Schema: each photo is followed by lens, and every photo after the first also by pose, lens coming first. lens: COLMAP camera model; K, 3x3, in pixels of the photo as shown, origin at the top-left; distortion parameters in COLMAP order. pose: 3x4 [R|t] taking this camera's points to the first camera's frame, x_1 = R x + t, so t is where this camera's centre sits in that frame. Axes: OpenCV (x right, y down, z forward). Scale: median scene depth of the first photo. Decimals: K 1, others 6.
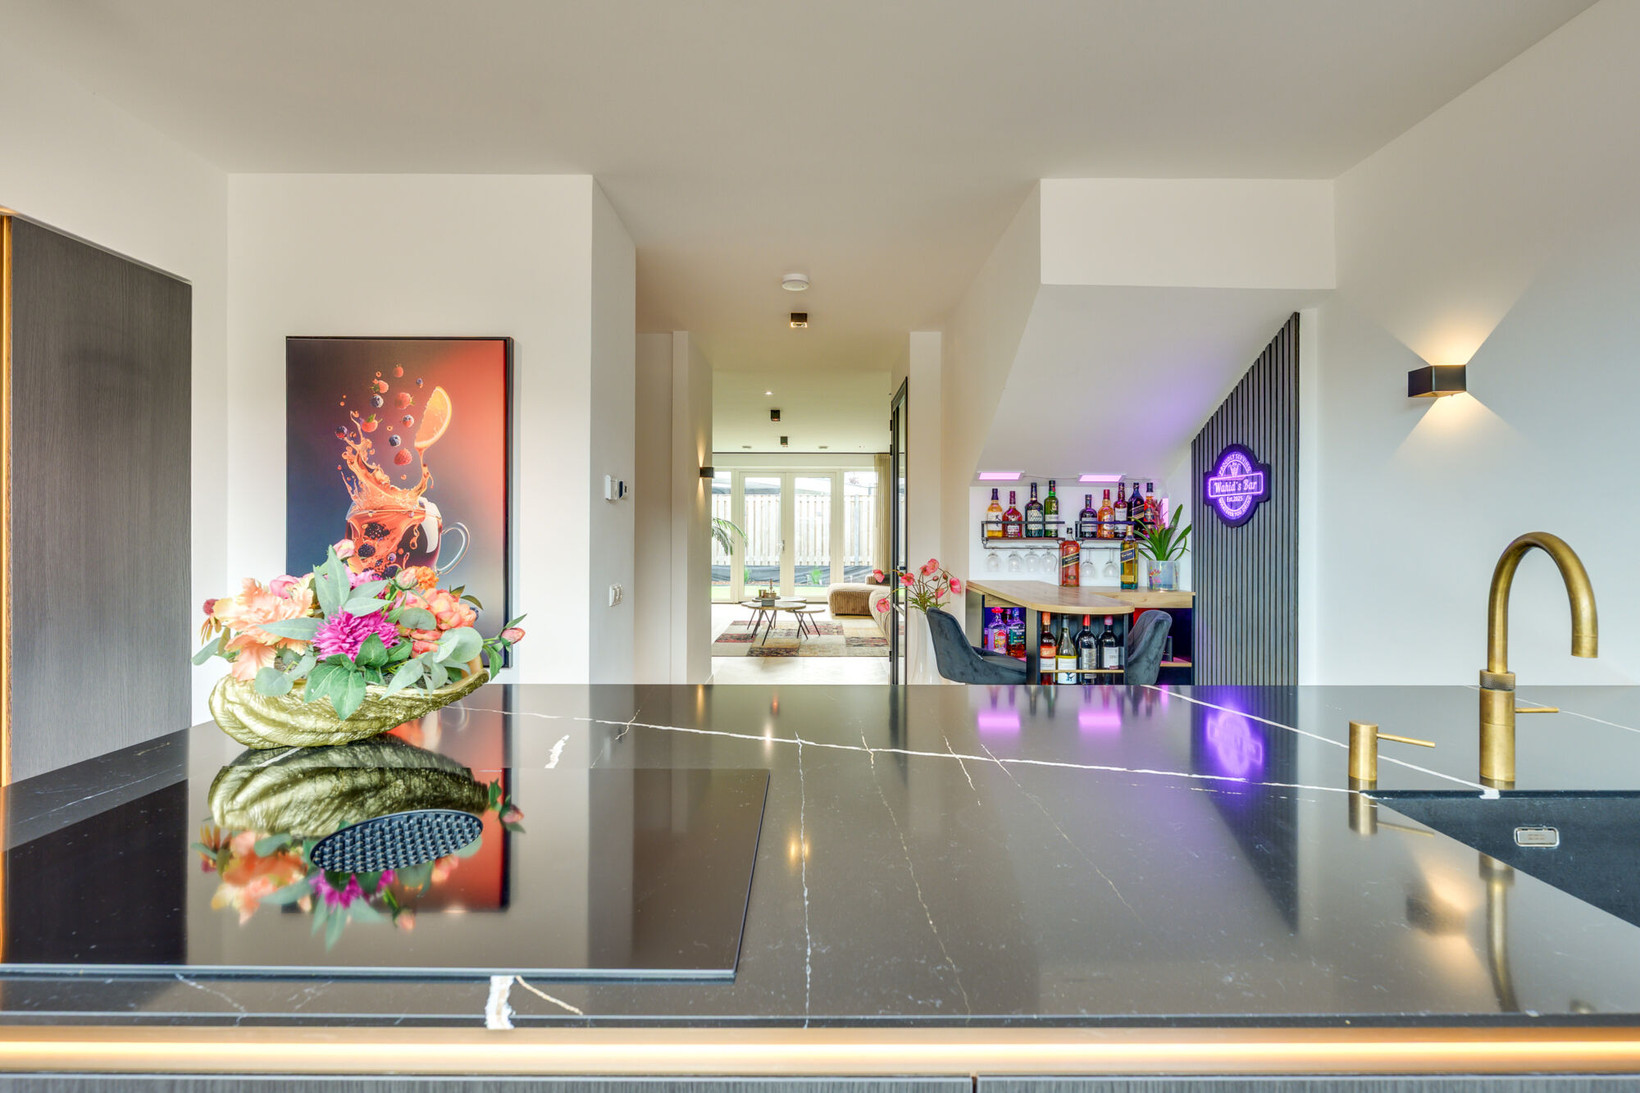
lens RADIAL K [[742.8, 0, 815.7], [0, 742.8, 529.4], [0, 0, 1]] dist [-0.000204, -0.000246]
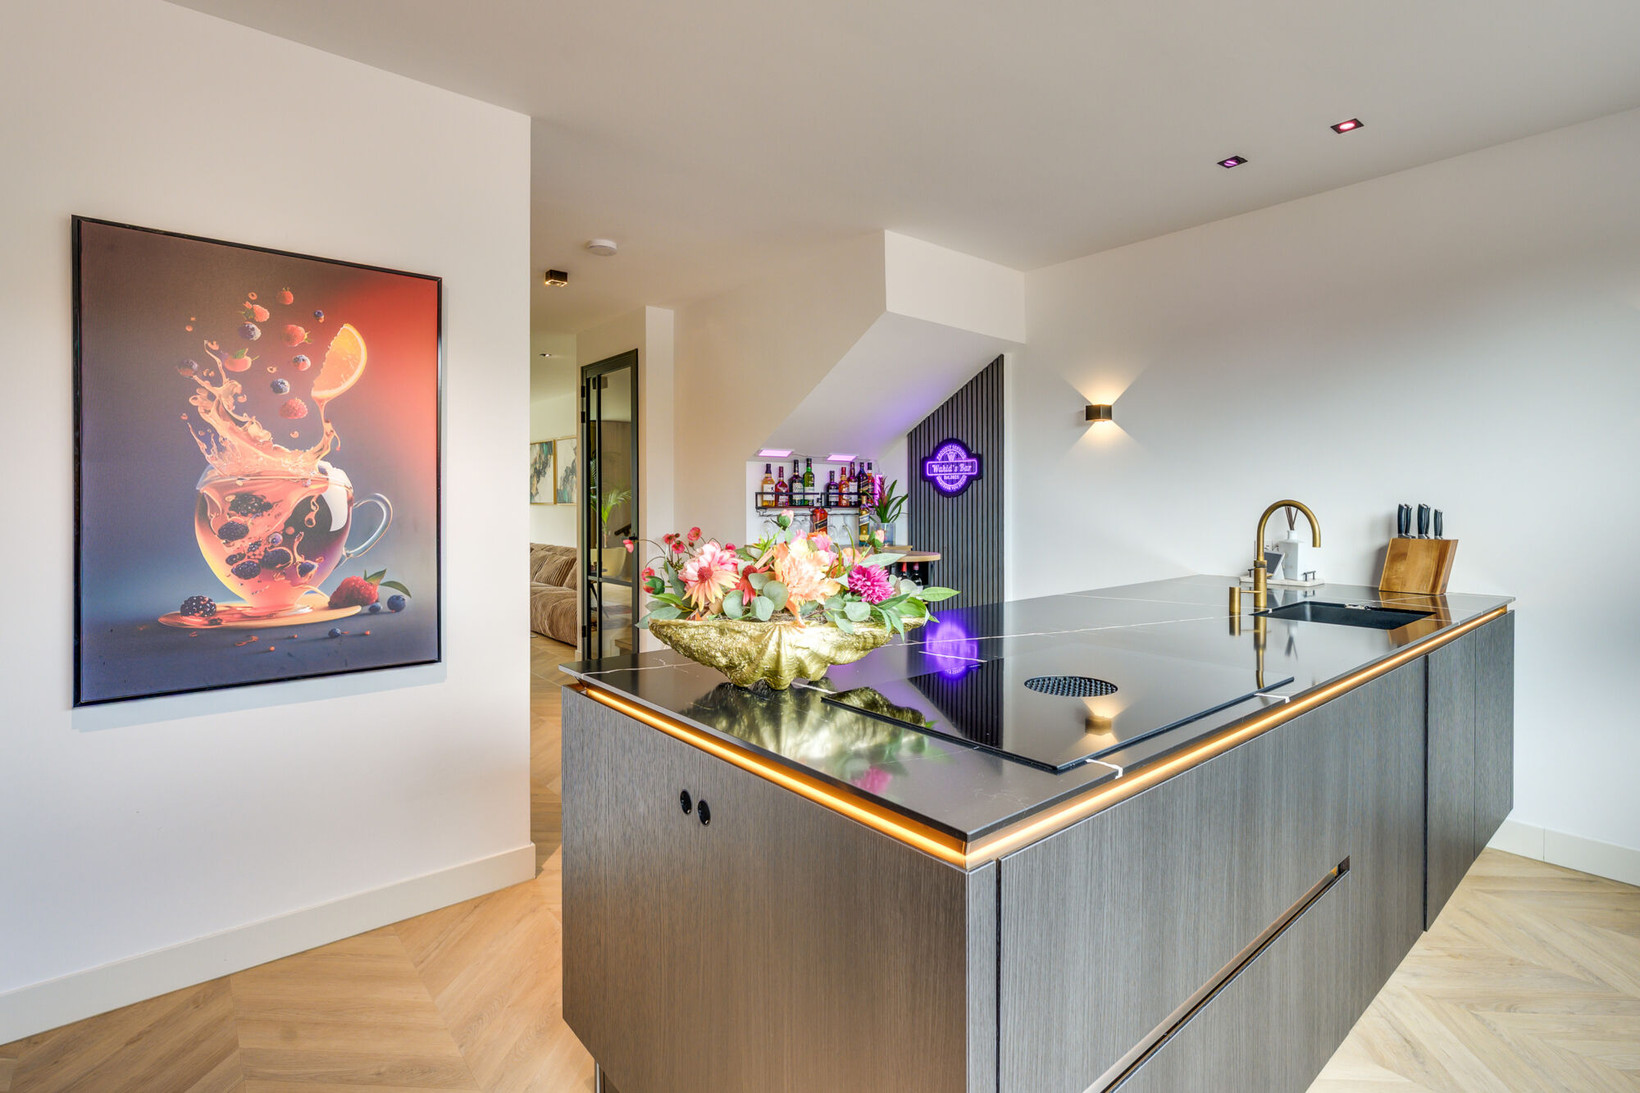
lens RADIAL K [[780.8, 0, 867.8], [0, 780.8, 505.5], [0, 0, 1]] dist [-0.000680, -0.000284]
pose [[0.749027, -0.008712, 0.662482, -0.577766], [0.003383, 0.999951, 0.009325, -0.001858], [-0.662530, -0.004743, 0.749020, -0.004952]]
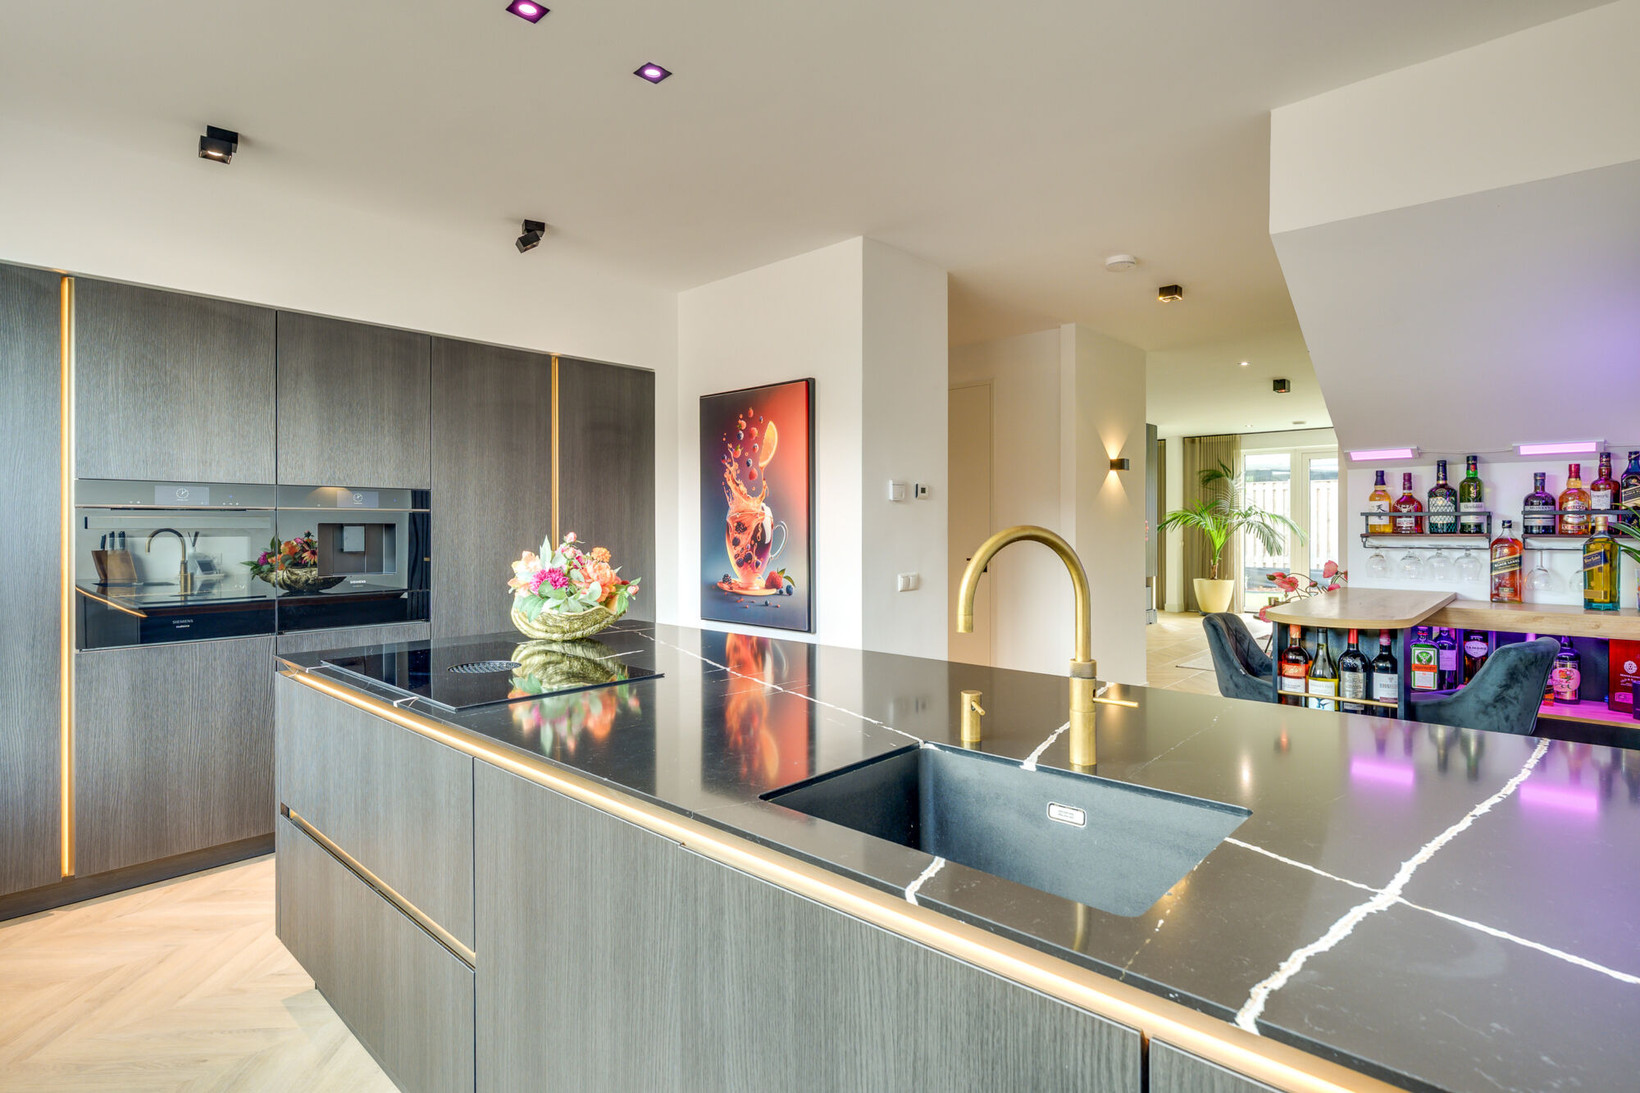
lens RADIAL K [[816.3, 0, 821.9], [0, 816.3, 524.0], [0, 0, 1]] dist [-0.002403, -0.000580]
pose [[0.736137, -0.005990, -0.676806, 0.508041], [0.004974, 0.999982, -0.003441, 0.001106], [0.676814, -0.000834, 0.736154, -0.030455]]
